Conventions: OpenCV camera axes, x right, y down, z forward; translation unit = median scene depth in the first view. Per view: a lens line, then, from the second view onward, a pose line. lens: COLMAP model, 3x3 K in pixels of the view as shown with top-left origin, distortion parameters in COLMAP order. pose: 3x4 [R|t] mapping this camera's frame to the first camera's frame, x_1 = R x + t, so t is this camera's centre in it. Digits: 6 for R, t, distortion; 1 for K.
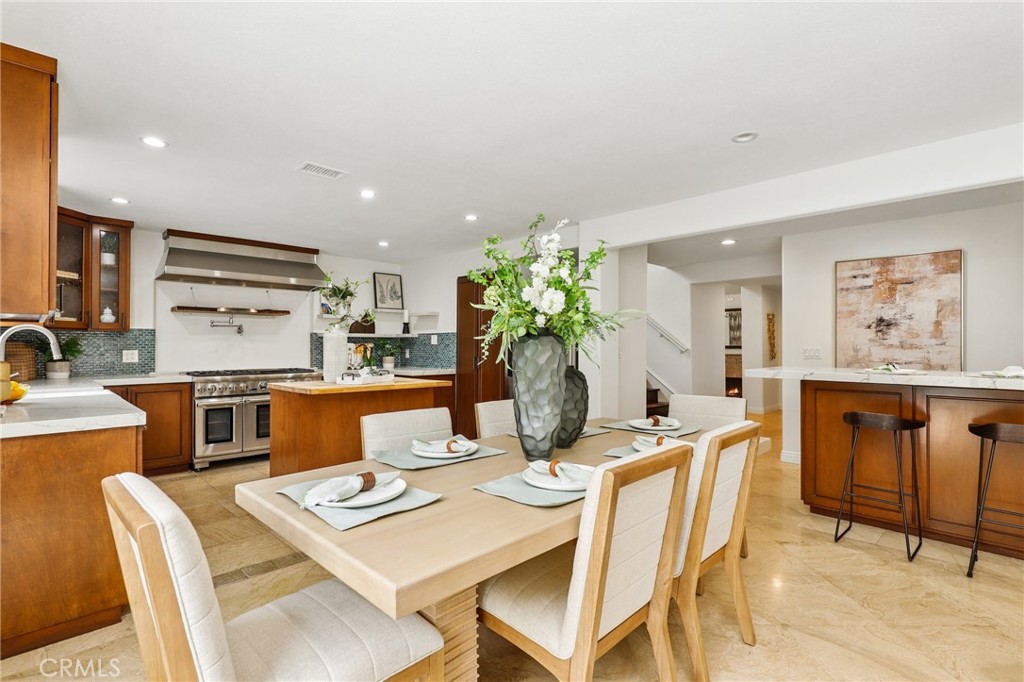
lens RADIAL K [[486.4, 0, 515.8], [0, 486.4, 343.1], [0, 0, 1]] dist [-0.001132, -0.000411]
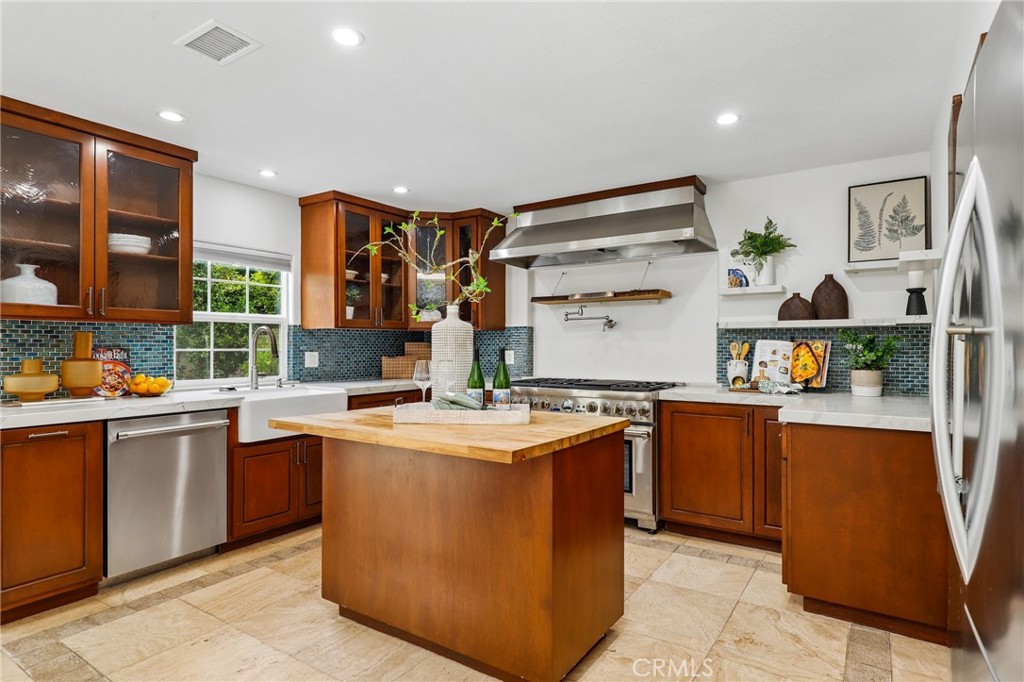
lens RADIAL K [[549.0, 0, 519.7], [0, 549.0, 343.7], [0, 0, 1]] dist [-0.000299, -0.000287]
pose [[0.212141, -0.003936, -0.977231, 0.219629], [0.006774, 0.999974, -0.002557, 0.004415], [0.977216, -0.006078, 0.212162, 0.844628]]
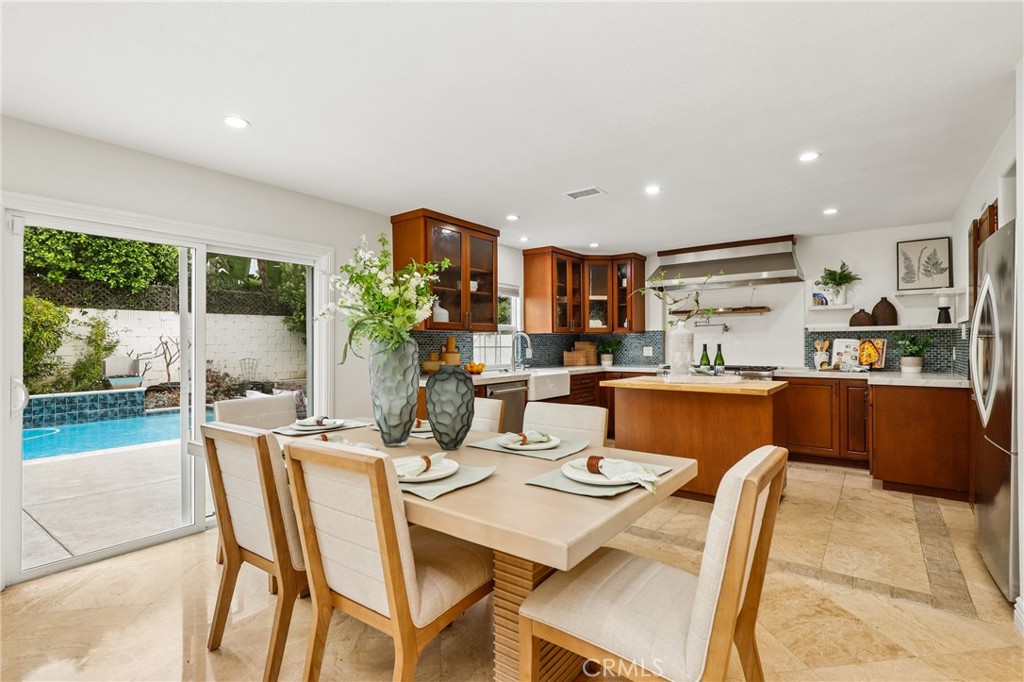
lens RADIAL K [[486.4, 0, 515.8], [0, 486.4, 343.1], [0, 0, 1]] dist [-0.001132, -0.000411]
pose [[0.149930, -0.003931, -0.988689, 0.505640], [0.012362, 0.999921, -0.002102, 0.002401], [0.988619, -0.011907, 0.149967, 0.459930]]
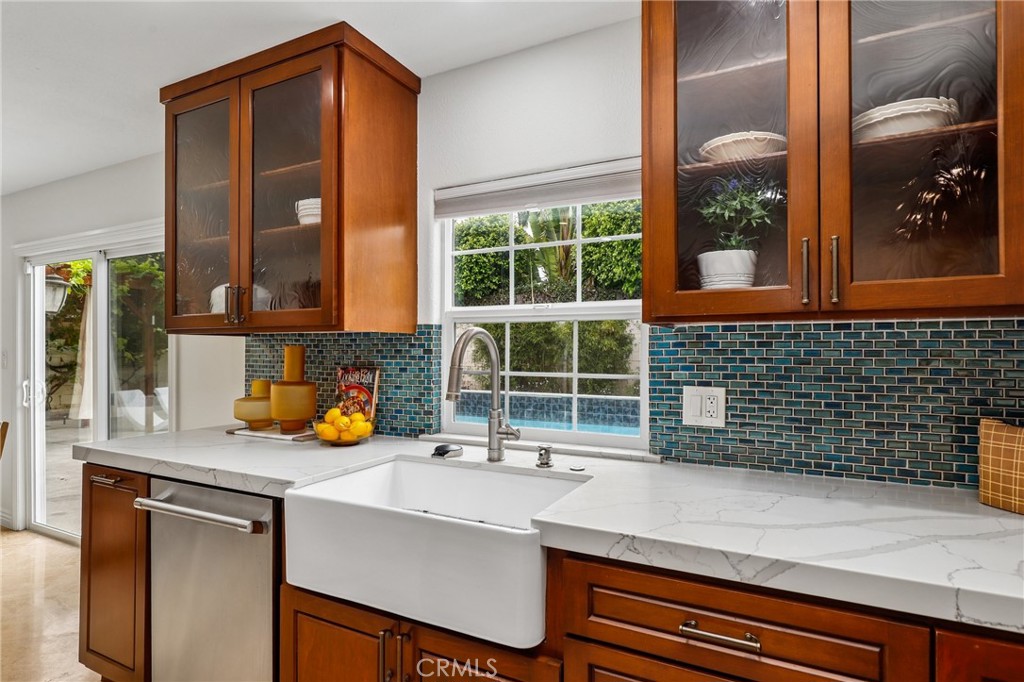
lens RADIAL K [[527.7, 0, 516.4], [0, 527.7, 347.0], [0, 0, 1]] dist [0.001845, 0.000135]
pose [[-0.947559, -0.005384, -0.319537, -0.560007], [-0.001768, 0.999931, -0.011607, -0.008631], [0.319577, -0.010434, -0.947503, 0.991139]]
